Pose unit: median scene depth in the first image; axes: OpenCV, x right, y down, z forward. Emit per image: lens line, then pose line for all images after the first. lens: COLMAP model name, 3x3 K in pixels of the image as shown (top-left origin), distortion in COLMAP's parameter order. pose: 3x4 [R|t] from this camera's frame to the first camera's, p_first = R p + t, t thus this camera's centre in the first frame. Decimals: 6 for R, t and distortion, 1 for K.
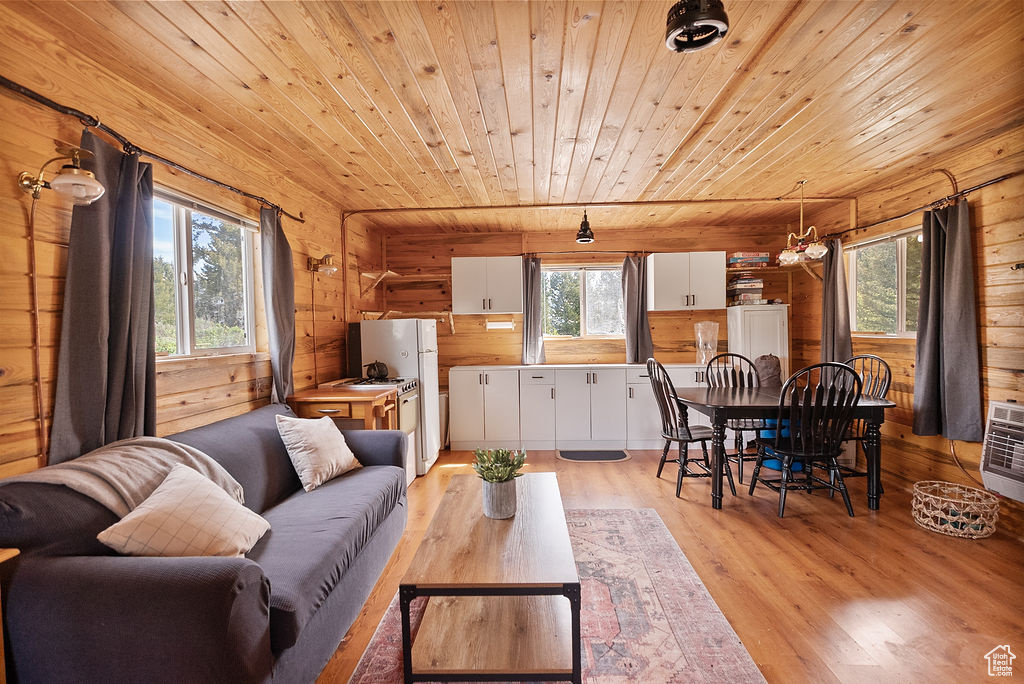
lens RADIAL K [[476.3, 0, 517.7], [0, 476.3, 340.7], [0, 0, 1]] dist [-0.012603, 0.002923]
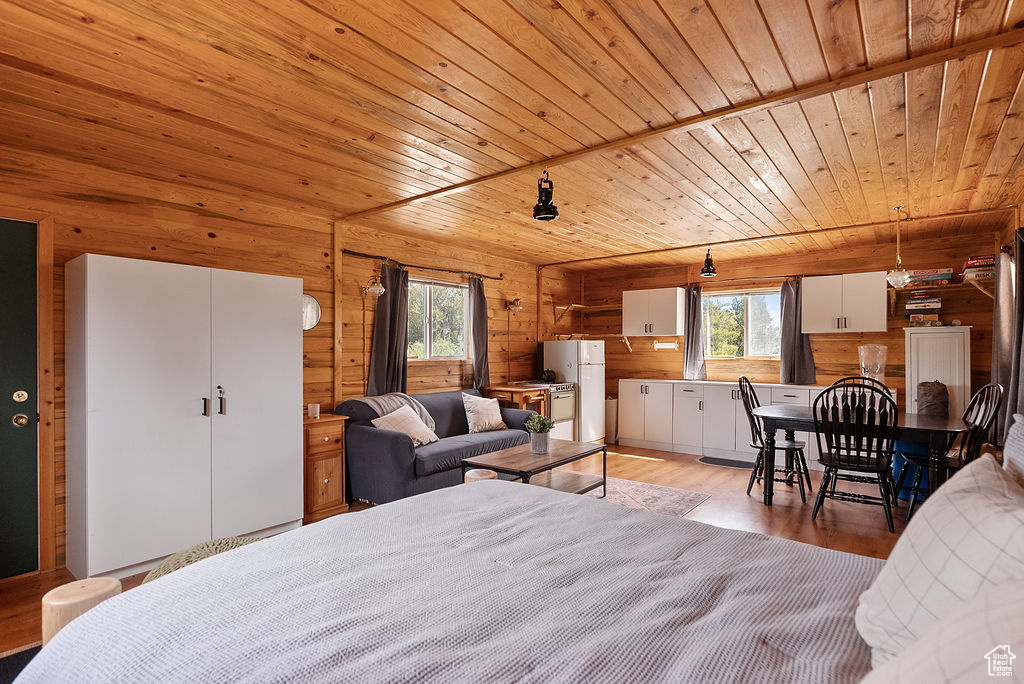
lens RADIAL K [[519.7, 0, 519.1], [0, 519.7, 353.9], [0, 0, 1]] dist [-0.004529, 0.002752]
pose [[0.808882, 0.023158, -0.587514, 0.560520], [-0.029195, 0.999573, -0.000795, 0.000362], [0.587245, 0.017796, 0.809213, -0.338106]]
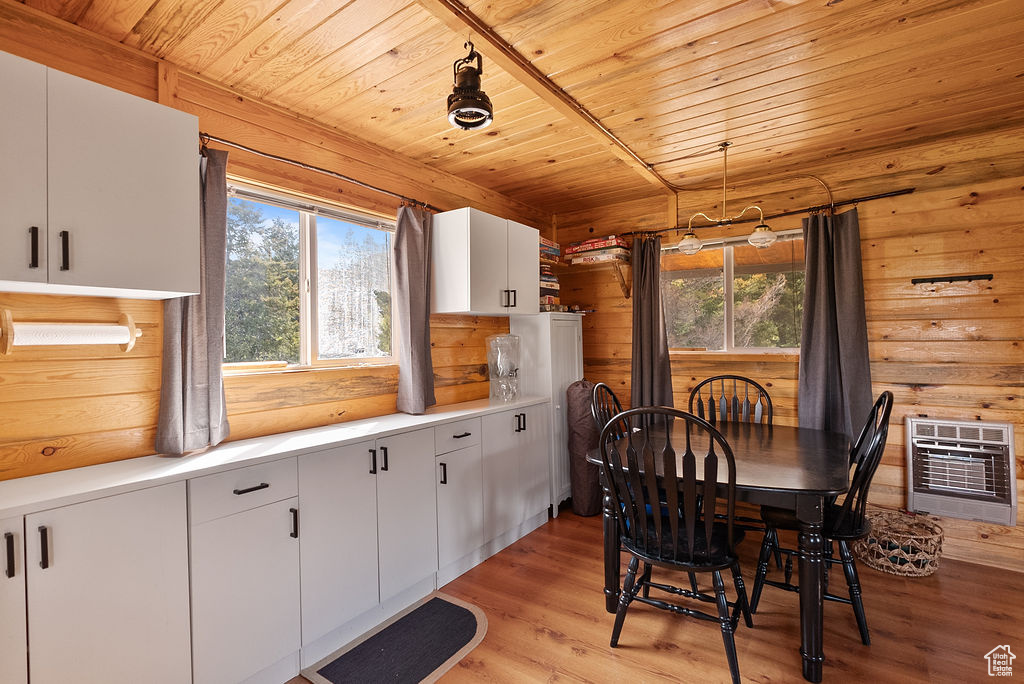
lens RADIAL K [[476.3, 0, 525.4], [0, 476.3, 342.9], [0, 0, 1]] dist [-0.012603, 0.002923]
pose [[0.543253, 0.003004, 0.839563, -0.169084], [0.024872, 0.999497, -0.019670, -0.019165], [-0.839200, 0.031568, 0.542905, 0.803253]]
